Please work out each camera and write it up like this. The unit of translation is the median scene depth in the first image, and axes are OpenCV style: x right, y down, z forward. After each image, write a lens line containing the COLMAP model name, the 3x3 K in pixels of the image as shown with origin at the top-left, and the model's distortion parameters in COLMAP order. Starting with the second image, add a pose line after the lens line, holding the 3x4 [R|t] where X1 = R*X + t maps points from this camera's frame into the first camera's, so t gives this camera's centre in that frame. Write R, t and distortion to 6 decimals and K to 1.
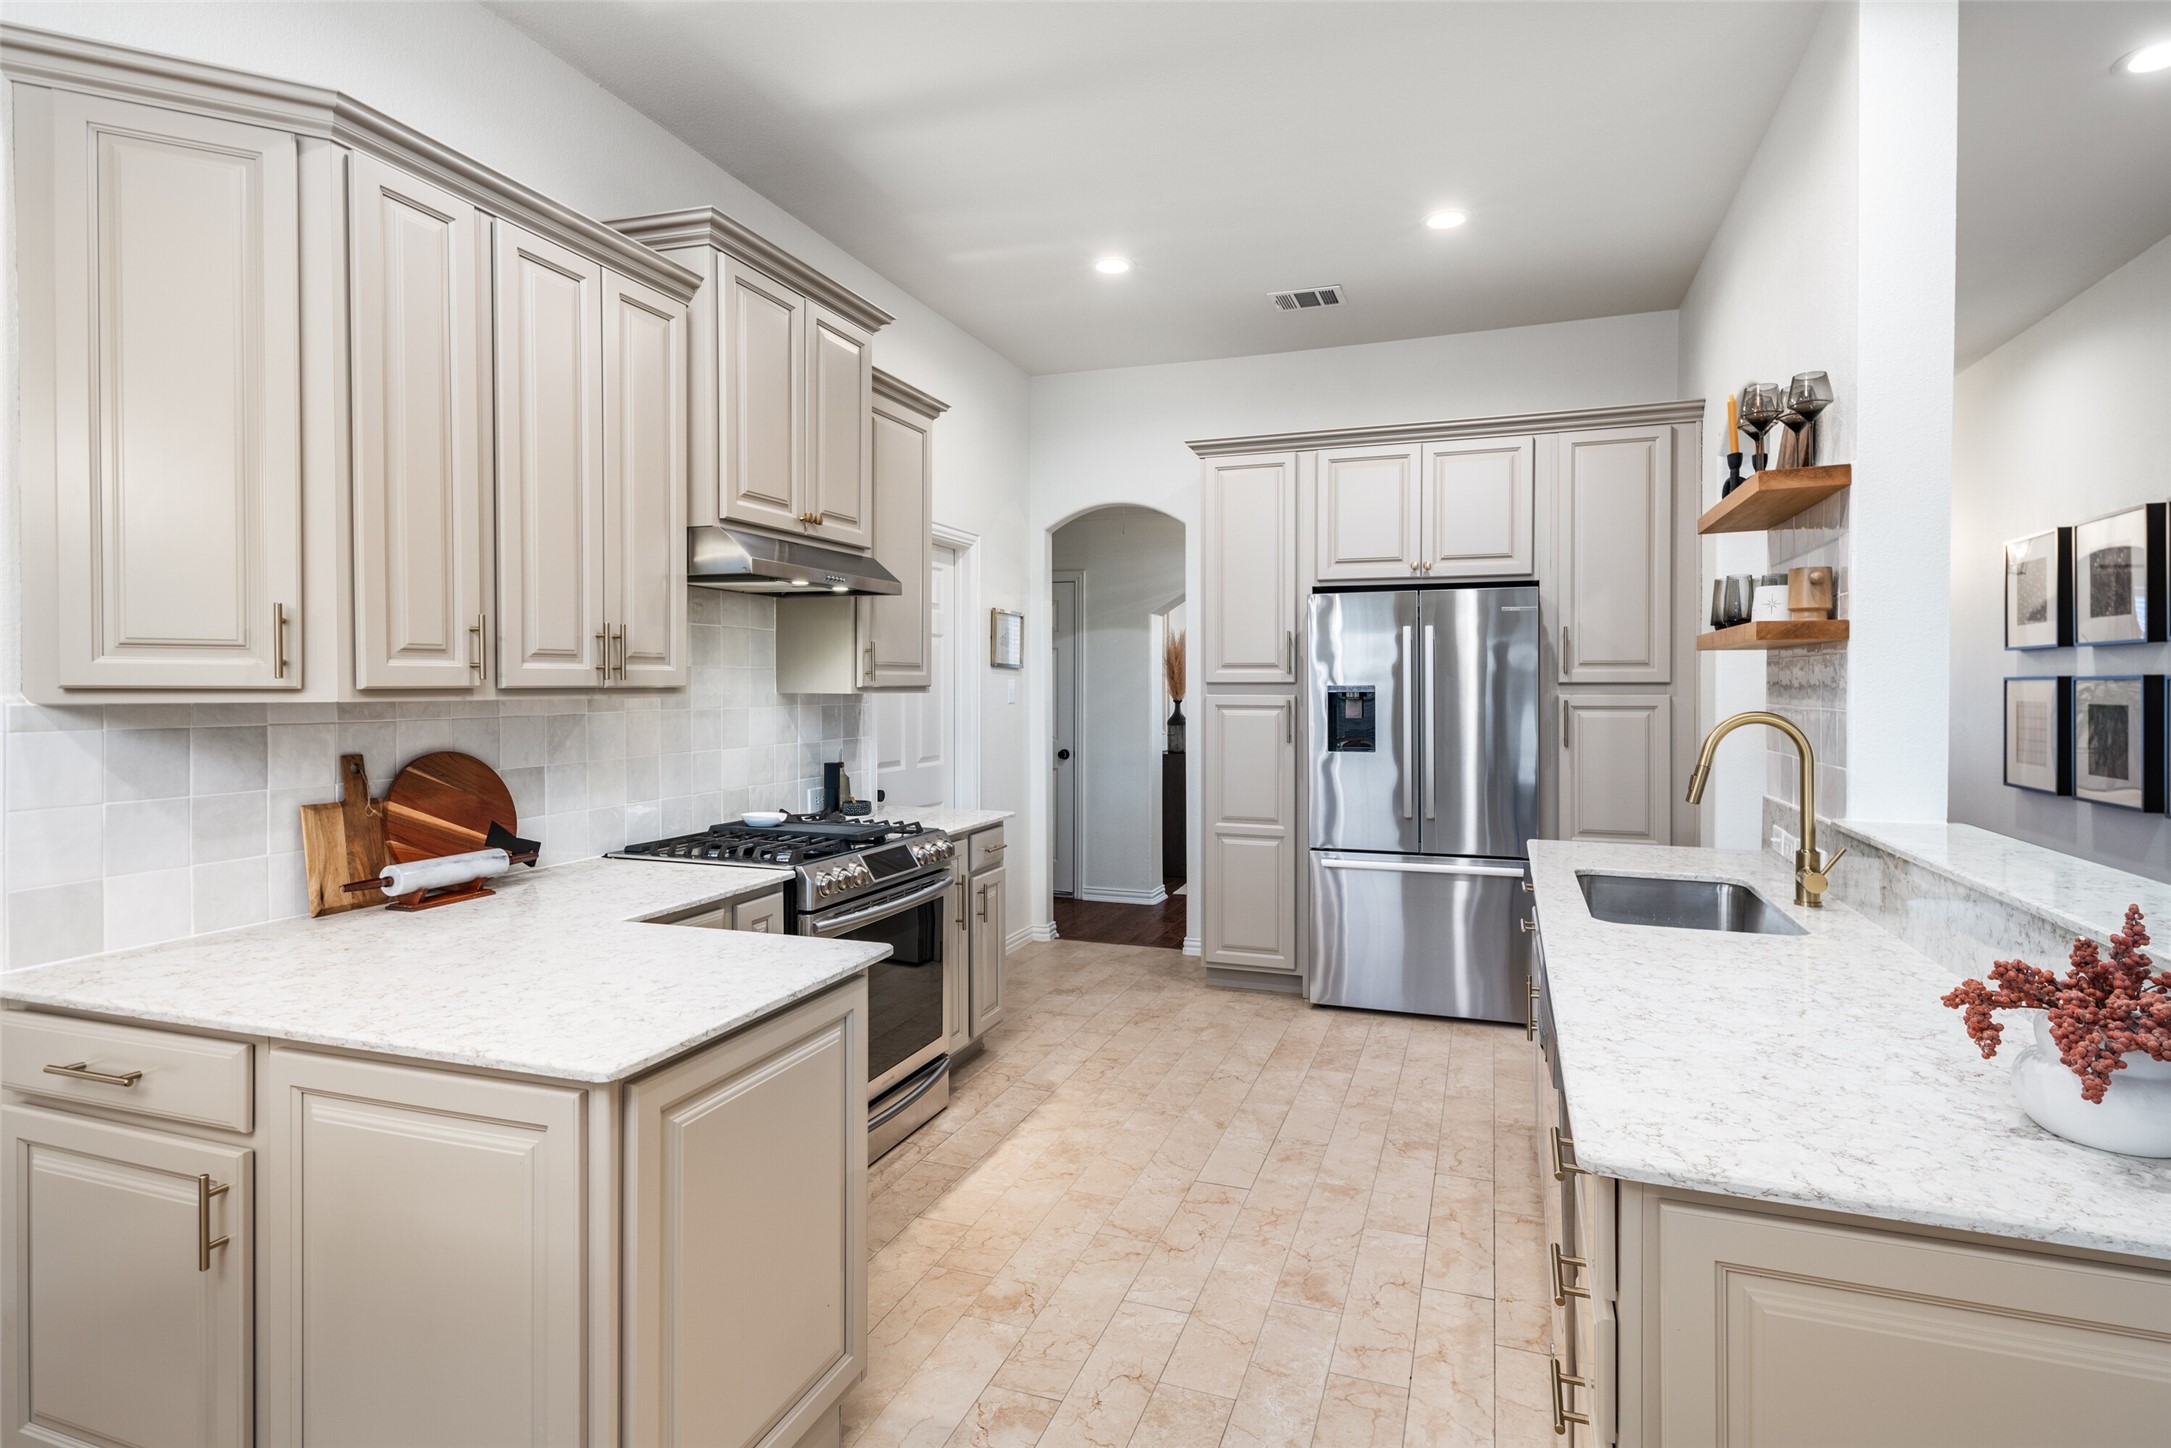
lens RADIAL K [[1040.7, 0, 1158.2], [0, 1040.7, 699.1], [0, 0, 1]] dist [0.013682, -0.000375]
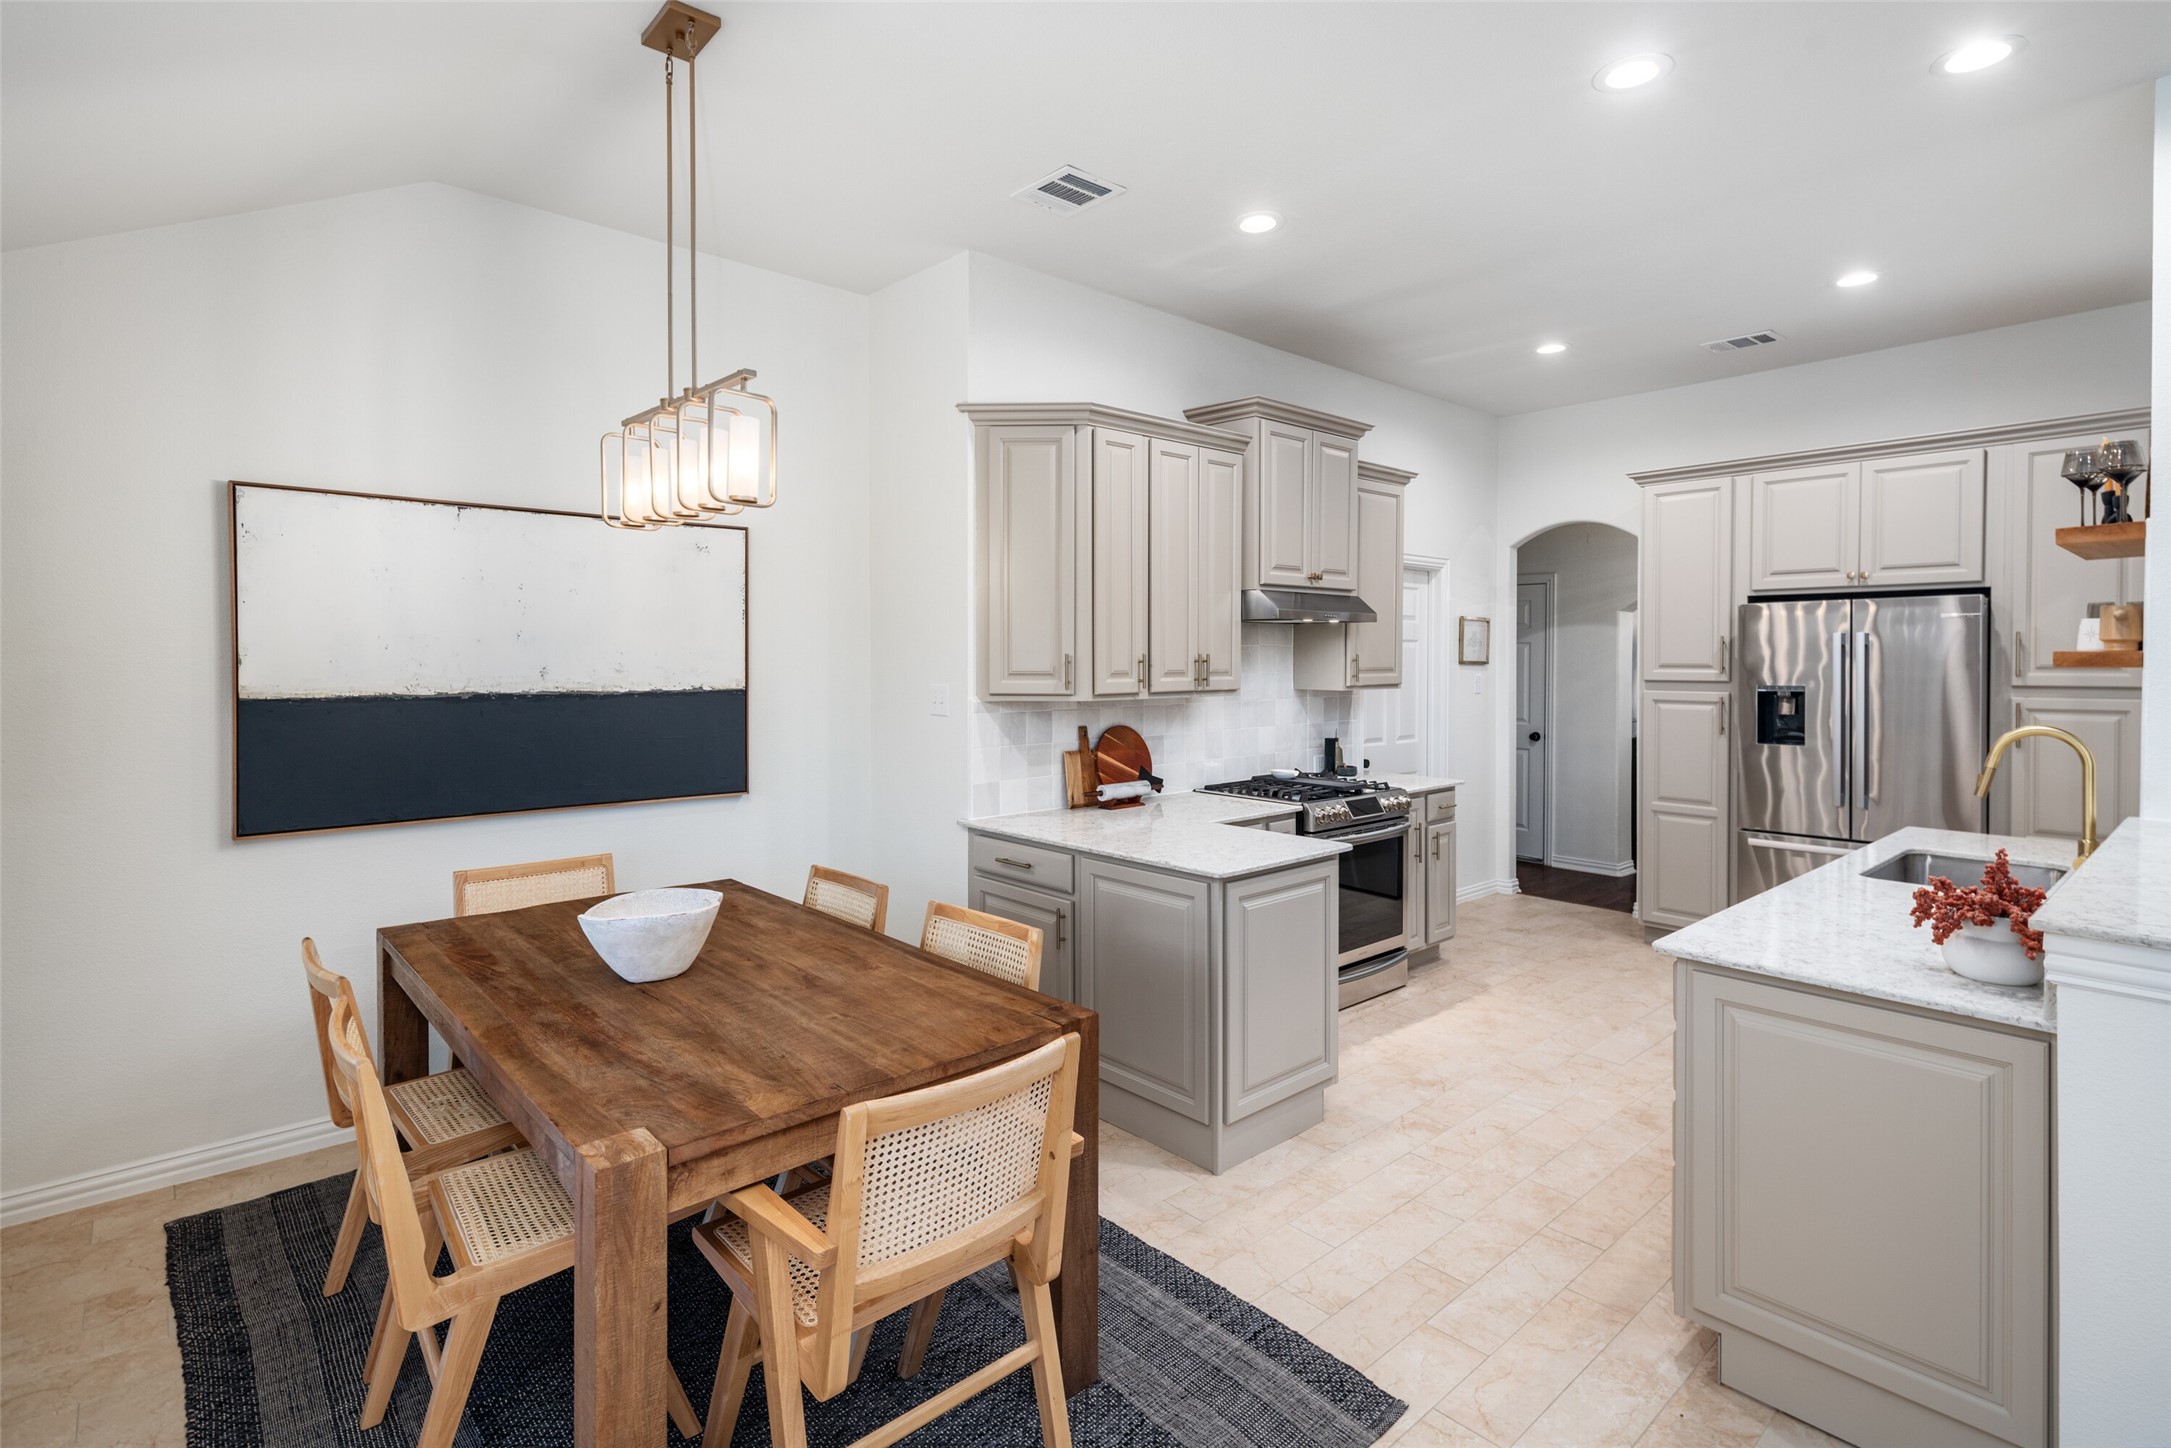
lens RADIAL K [[1067.7, 0, 1144.9], [0, 1067.7, 673.3], [0, 0, 1]] dist [0.011908, -0.000010]
pose [[0.881122, 0.006873, -0.472839, 0.177389], [-0.005881, 0.999976, 0.003576, -0.036143], [0.472853, -0.000370, 0.881141, -0.467679]]
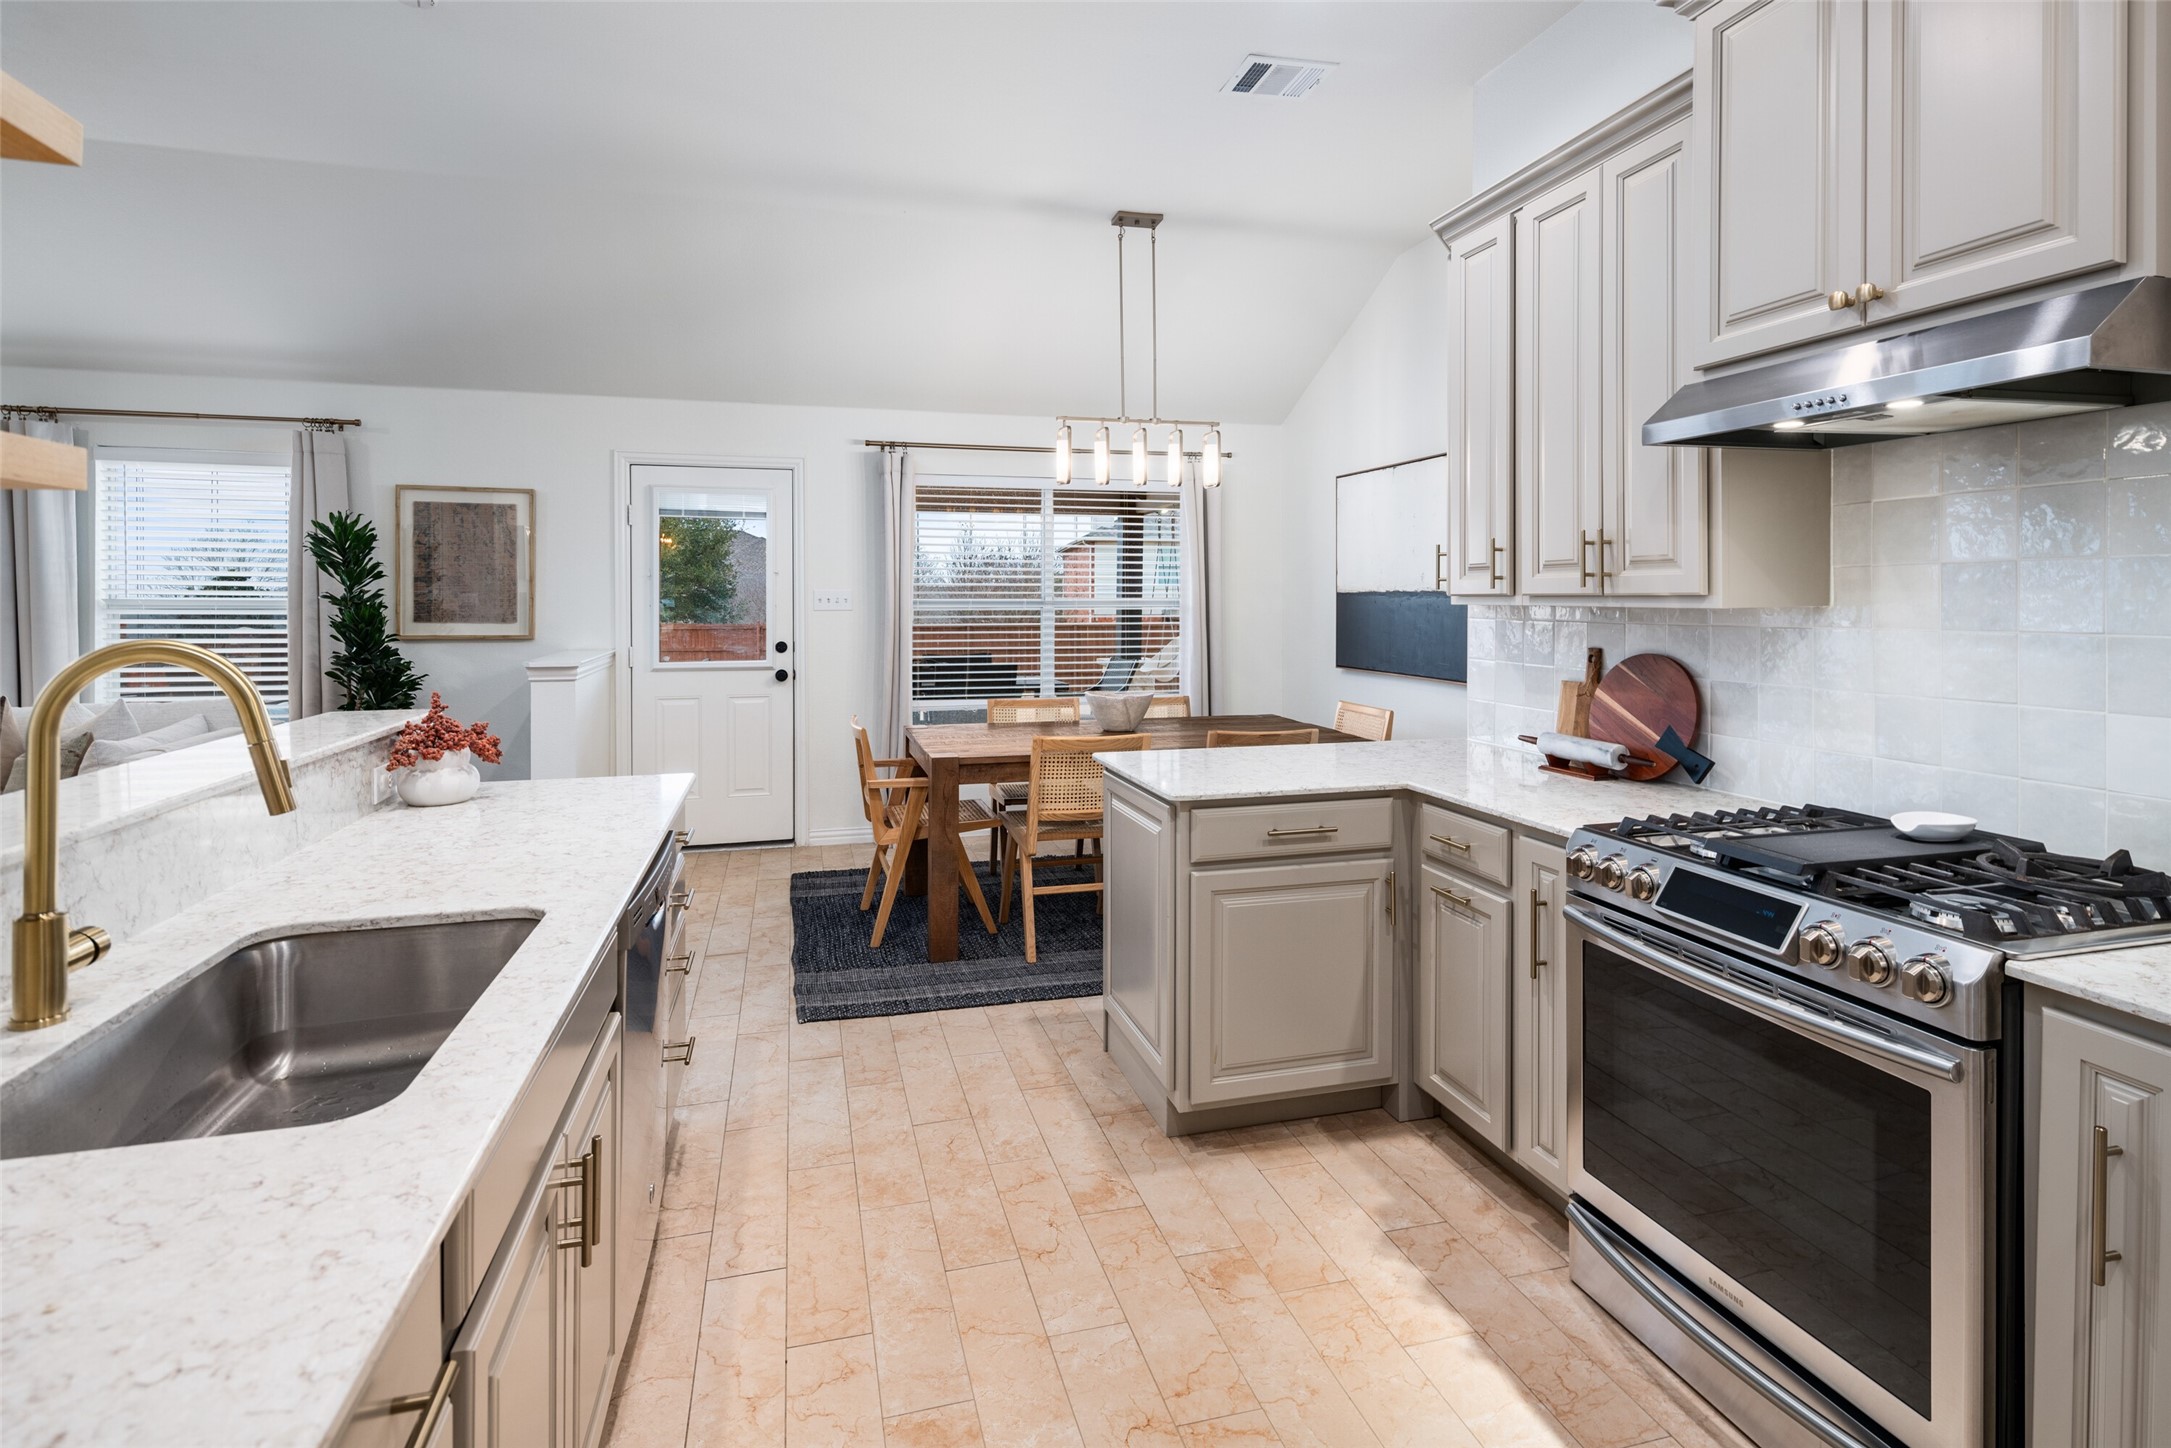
lens RADIAL K [[1019.8, 0, 1016.5], [0, 1019.8, 602.9], [0, 0, 1]] dist [0.012233, -0.000403]
pose [[-0.863885, 0.007615, -0.503631, 0.336832], [-0.002004, 0.999826, 0.018555, -0.016932], [0.503685, 0.017039, -0.863720, 1.222482]]
